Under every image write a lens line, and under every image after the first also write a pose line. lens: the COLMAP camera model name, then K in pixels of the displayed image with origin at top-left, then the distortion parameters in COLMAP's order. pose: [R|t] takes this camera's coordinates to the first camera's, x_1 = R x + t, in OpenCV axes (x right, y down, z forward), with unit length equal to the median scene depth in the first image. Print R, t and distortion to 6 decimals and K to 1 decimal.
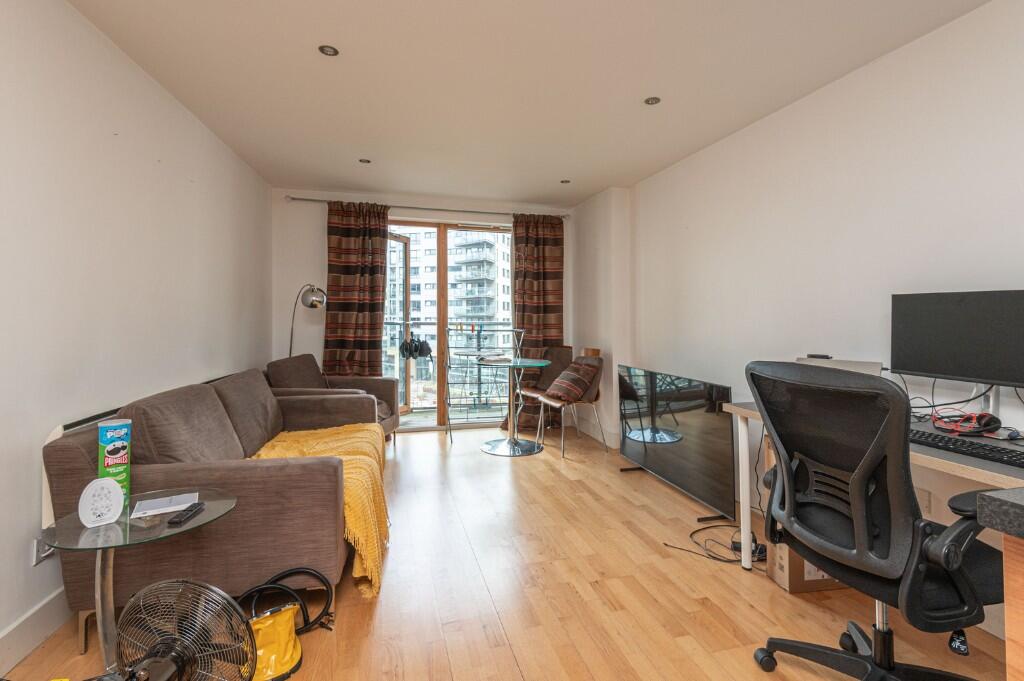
lens RADIAL K [[473.1, 0, 515.5], [0, 473.1, 308.0], [0, 0, 1]] dist [0.030034, -0.020374]
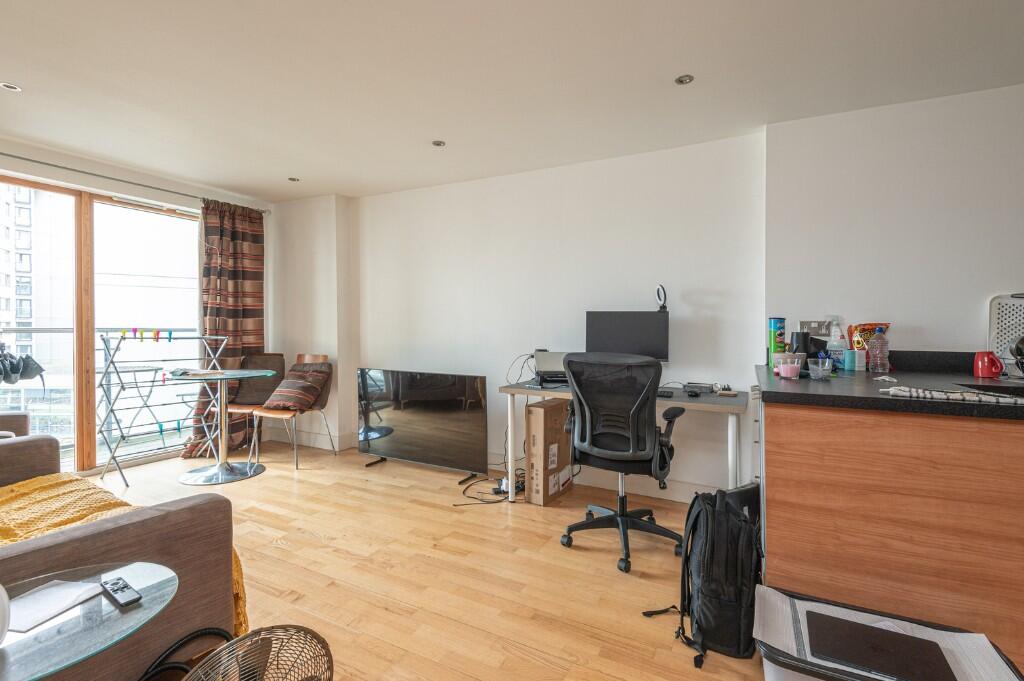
lens RADIAL K [[469.4, 0, 518.2], [0, 469.4, 323.3], [0, 0, 1]] dist [0.019531, -0.011724]
pose [[0.679867, 0.003572, 0.733326, -0.266871], [-0.020295, 0.999697, 0.013947, -0.001552], [-0.733054, -0.024365, 0.679734, 0.026197]]
